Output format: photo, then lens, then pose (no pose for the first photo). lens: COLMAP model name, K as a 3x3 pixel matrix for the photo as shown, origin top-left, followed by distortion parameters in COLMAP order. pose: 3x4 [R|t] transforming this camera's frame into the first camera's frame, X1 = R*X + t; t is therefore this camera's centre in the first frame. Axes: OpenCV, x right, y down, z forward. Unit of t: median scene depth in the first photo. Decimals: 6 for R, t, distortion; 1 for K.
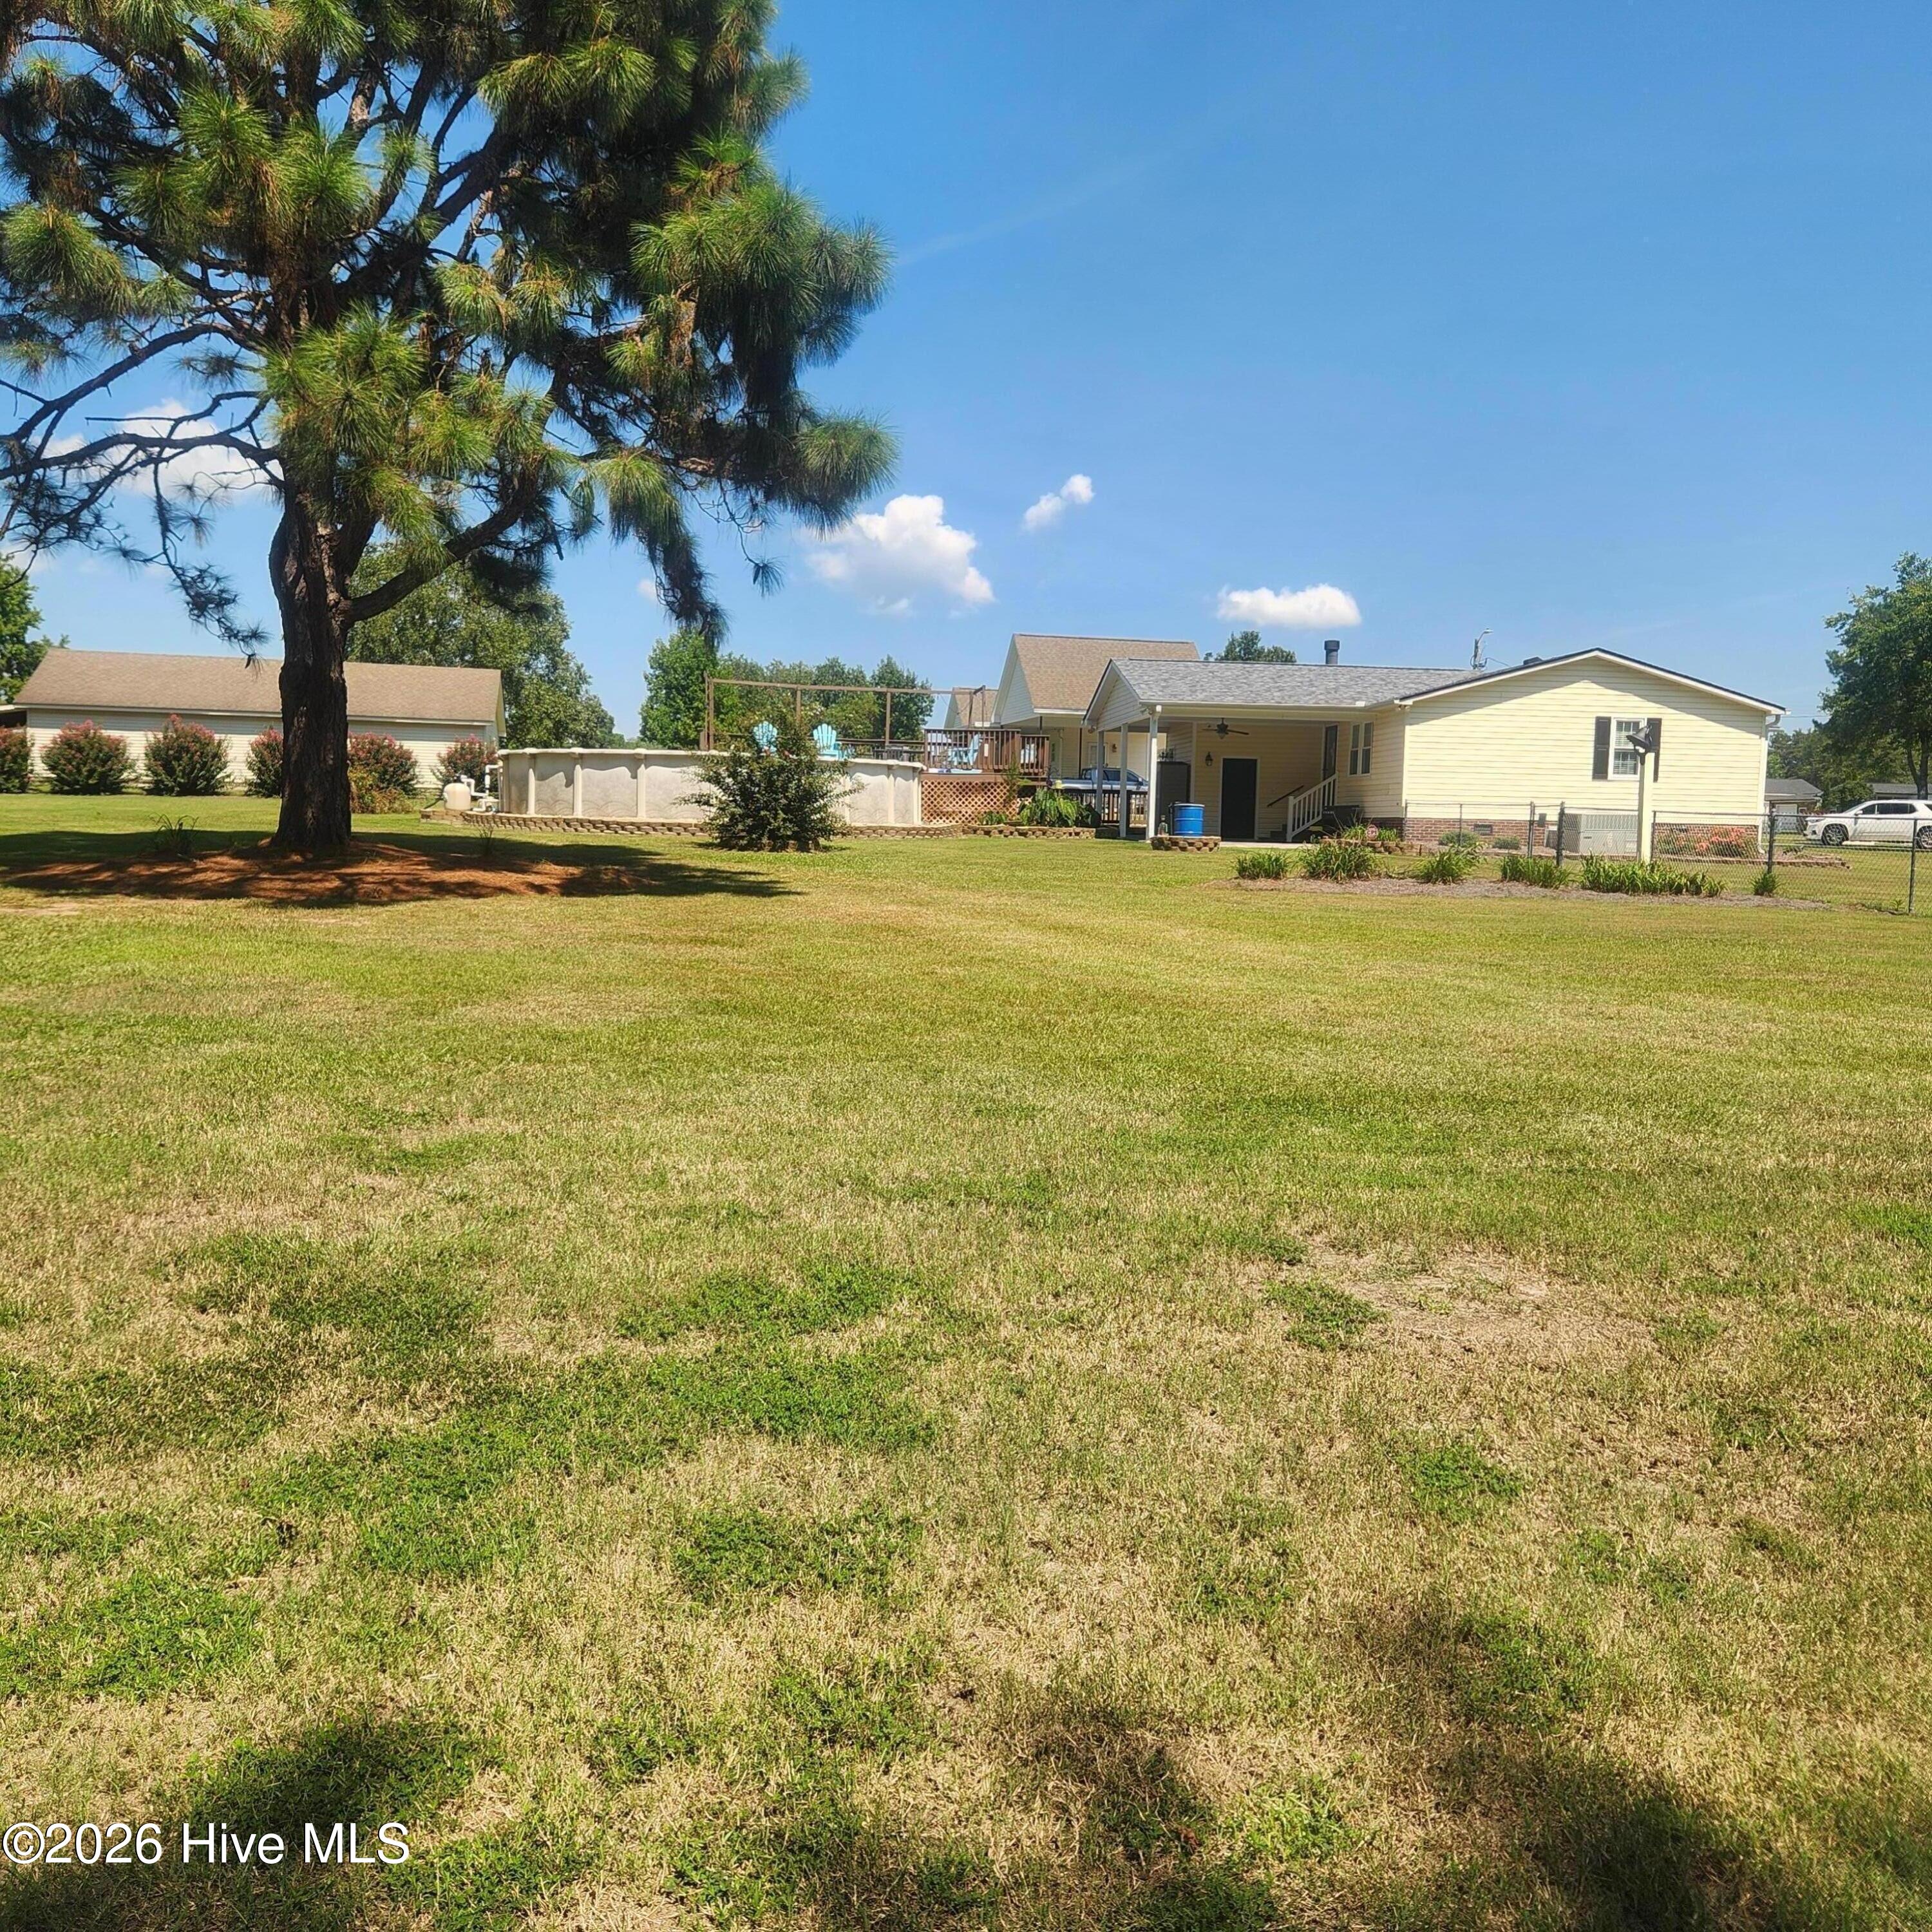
lens RADIAL K [[1759.0, 0, 1010.0], [0, 1759.0, 988.5], [0, 0, 1]] dist [0.032331, -0.023356]
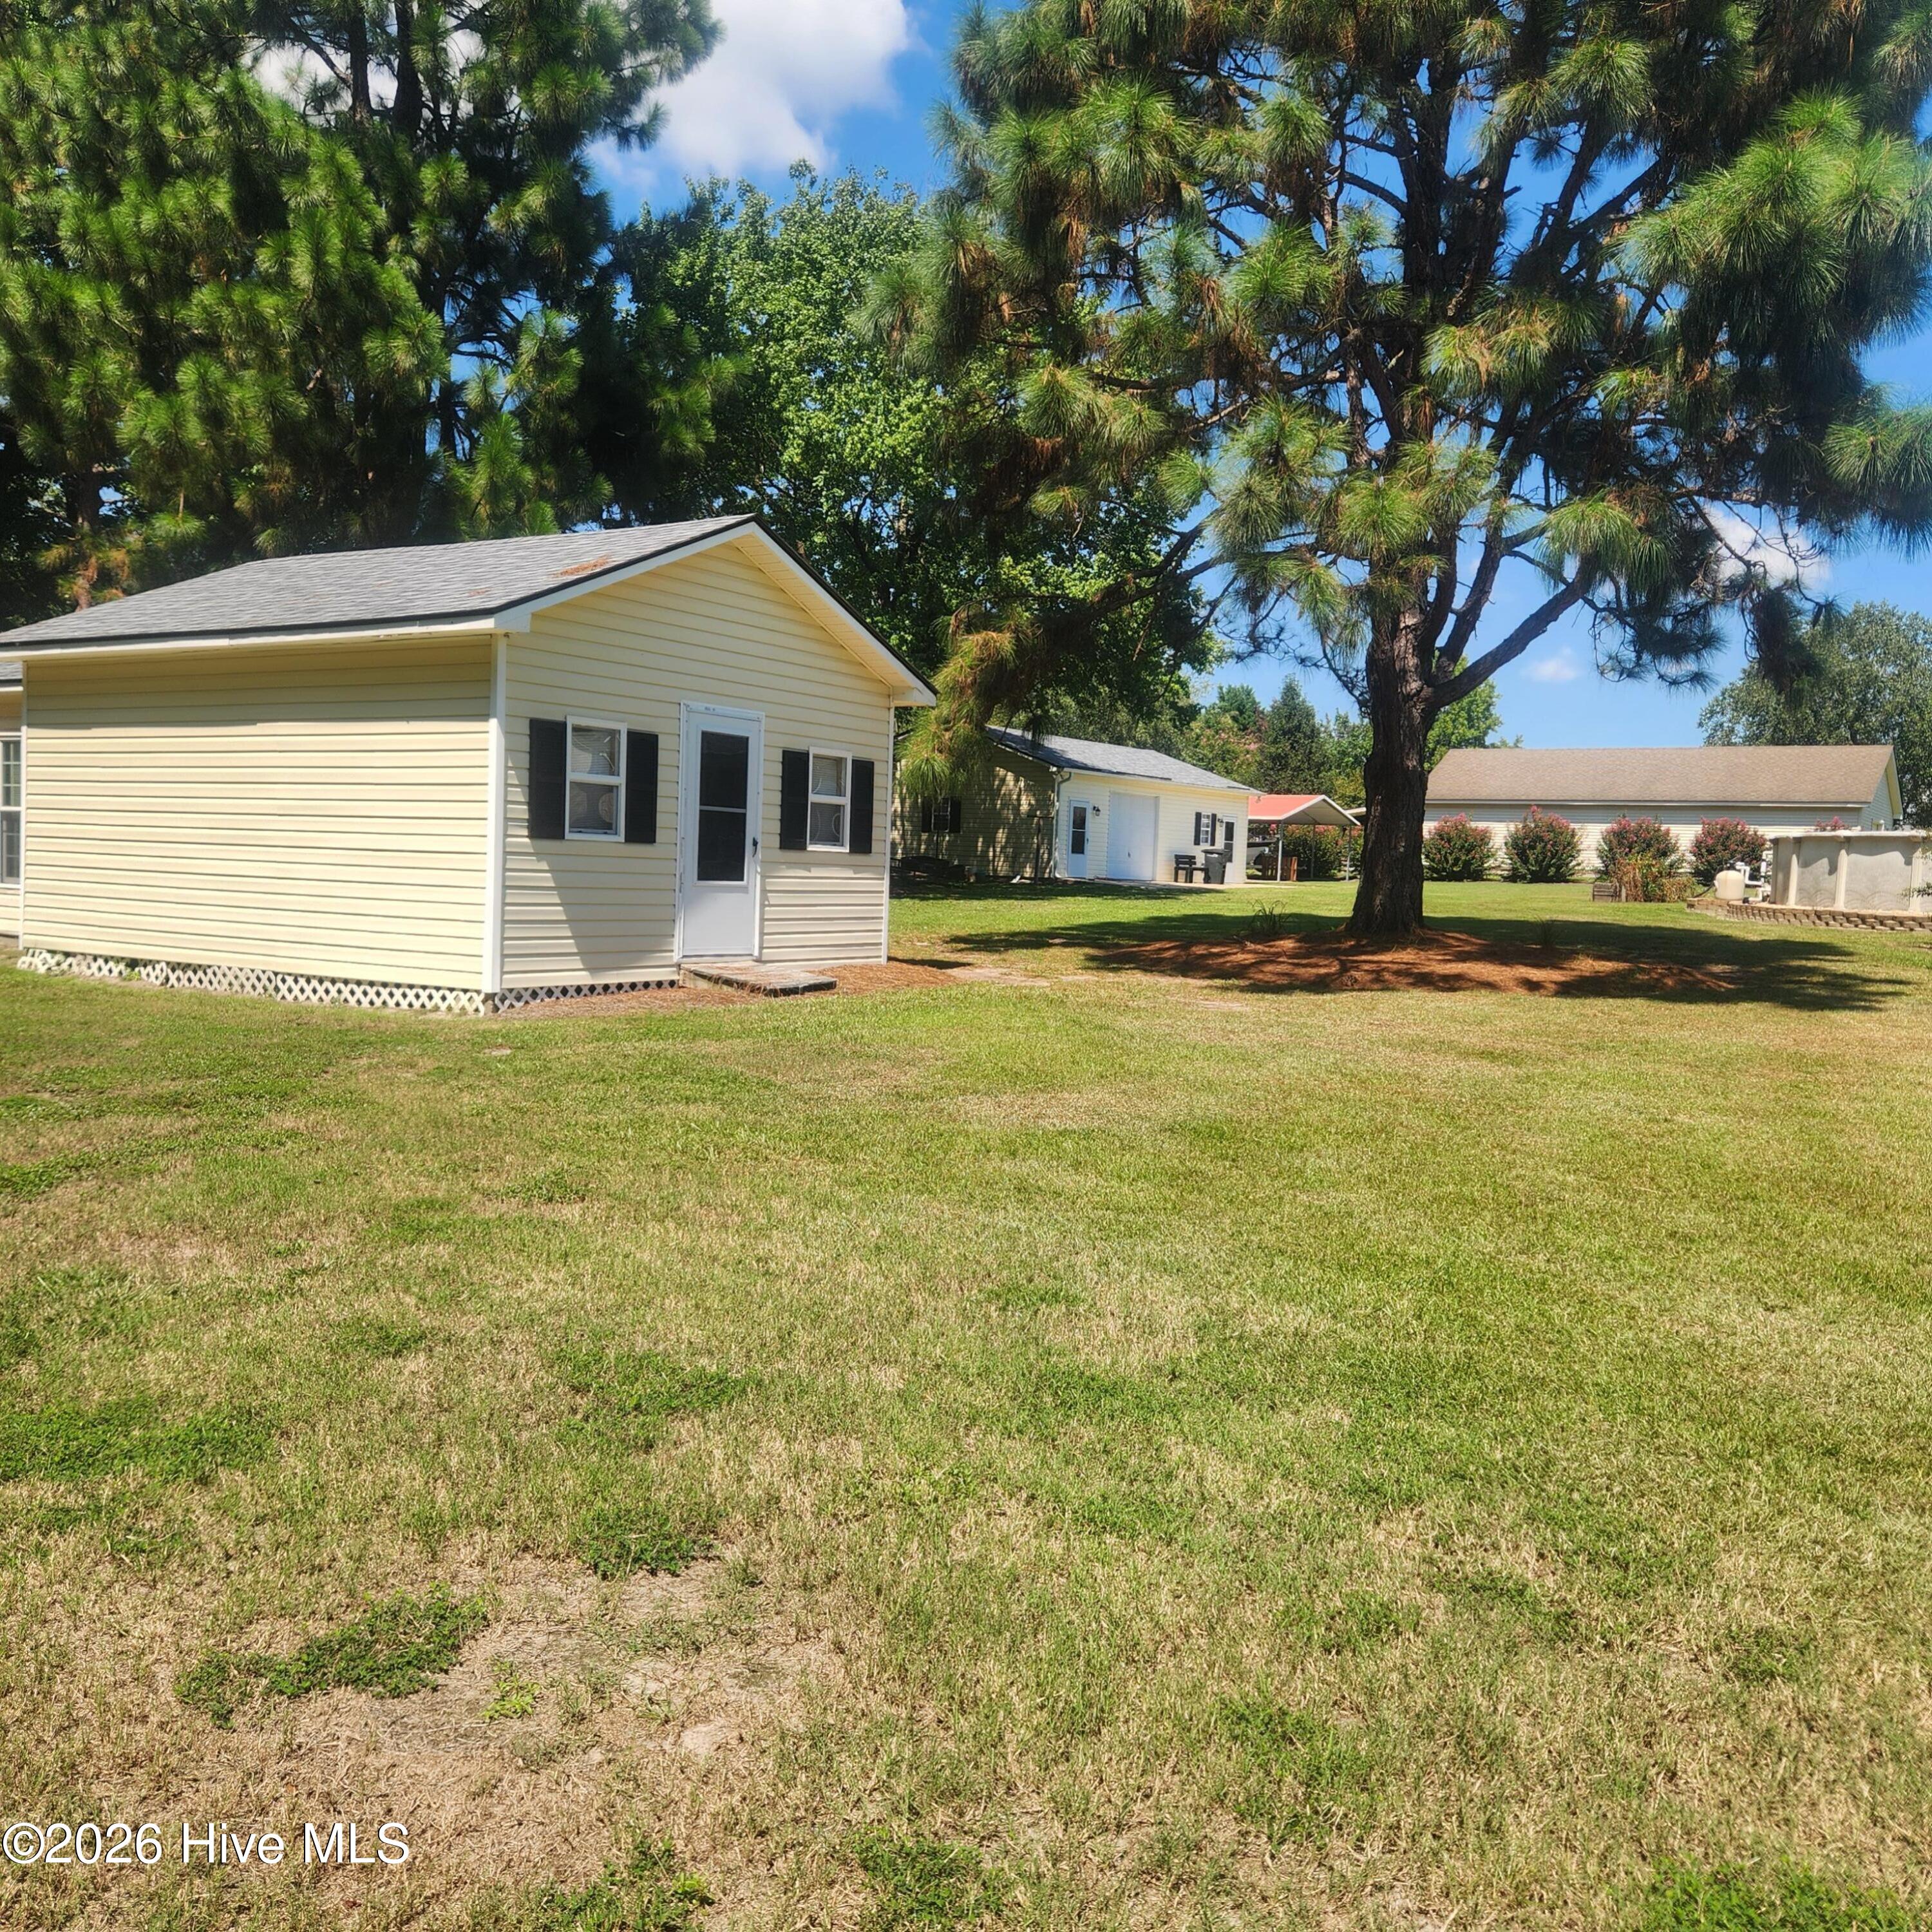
lens RADIAL K [[1722.4, 0, 966.0], [0, 1722.4, 986.6], [0, 0, 1]] dist [0.070806, 0.001597]
pose [[0.669480, 0.054682, -0.740815, 0.101466], [-0.091134, 0.995799, -0.008856, -0.010816], [0.737219, 0.073442, 0.671651, 0.090364]]
